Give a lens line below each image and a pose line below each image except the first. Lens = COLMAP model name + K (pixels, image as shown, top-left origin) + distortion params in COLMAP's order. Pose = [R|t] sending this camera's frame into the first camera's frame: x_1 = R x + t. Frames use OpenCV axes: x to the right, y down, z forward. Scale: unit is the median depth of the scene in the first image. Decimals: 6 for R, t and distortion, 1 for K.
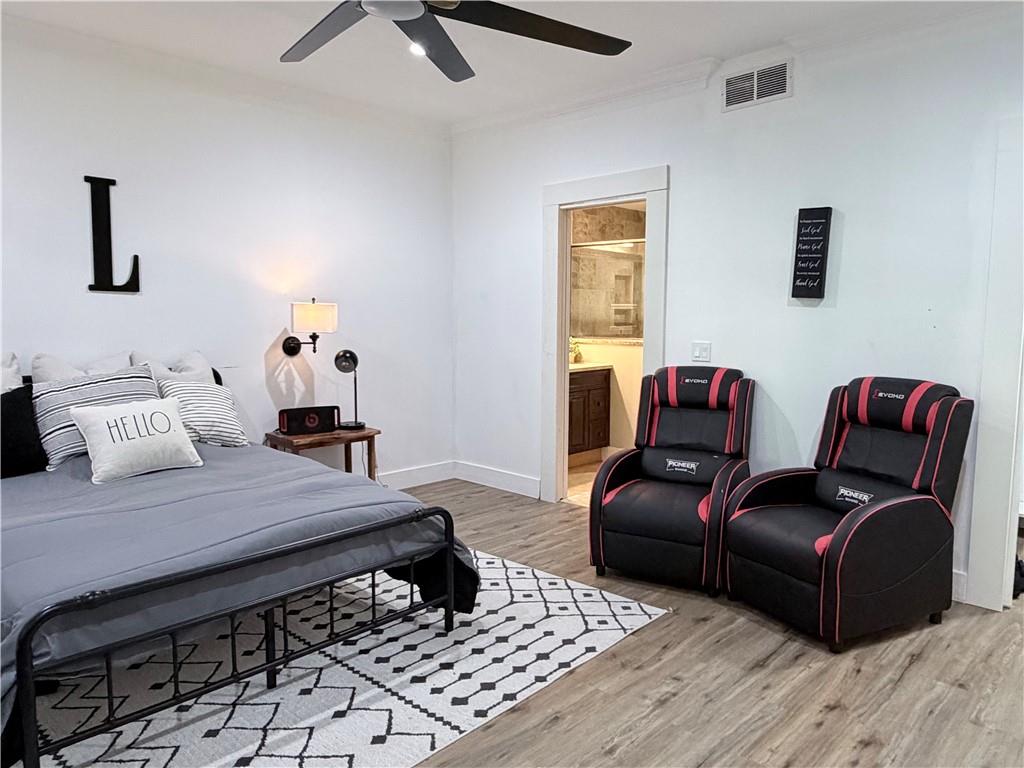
lens RADIAL K [[719.6, 0, 486.3], [0, 719.6, 382.4], [0, 0, 1]] dist [0.003074, 0.000592]
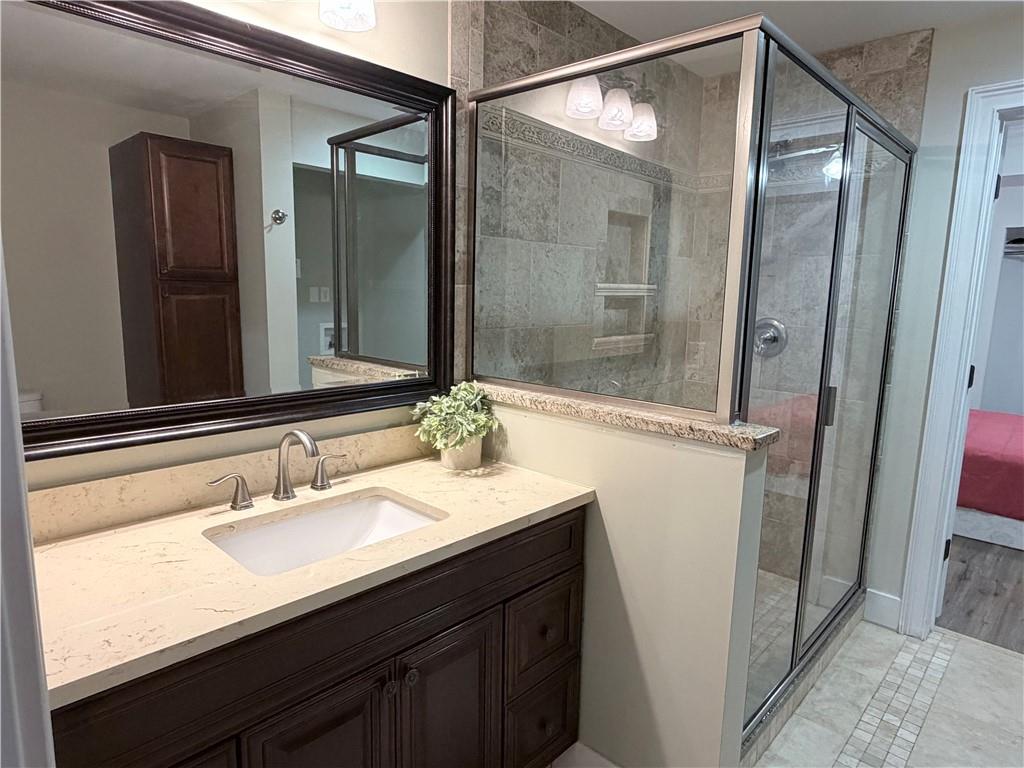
lens RADIAL K [[611.9, 0, 512.0], [0, 611.9, 384.0], [0, 0, 1]] dist [0.001587, 0.000509]
pose [[0.999190, 0.018207, 0.035875, 0.221510], [-0.020186, 0.998249, 0.055599, -0.136635], [-0.034800, -0.056278, 0.997808, 1.269830]]
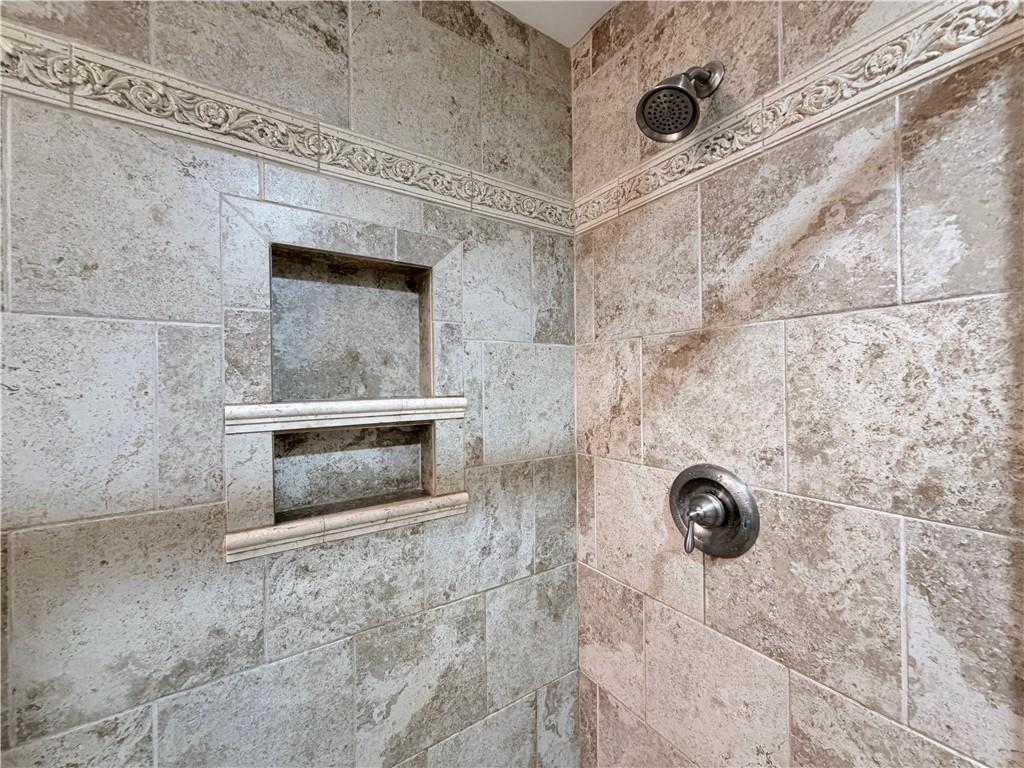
lens RADIAL K [[414.8, 0, 512.0], [0, 414.8, 384.0], [0, 0, 1]] dist [-0.001157, -0.000067]
pose [[0.981970, -0.010623, -0.188740, 0.500925], [-0.008145, 0.995115, -0.098386, -0.203016], [0.188863, 0.098149, 0.977086, 1.772962]]
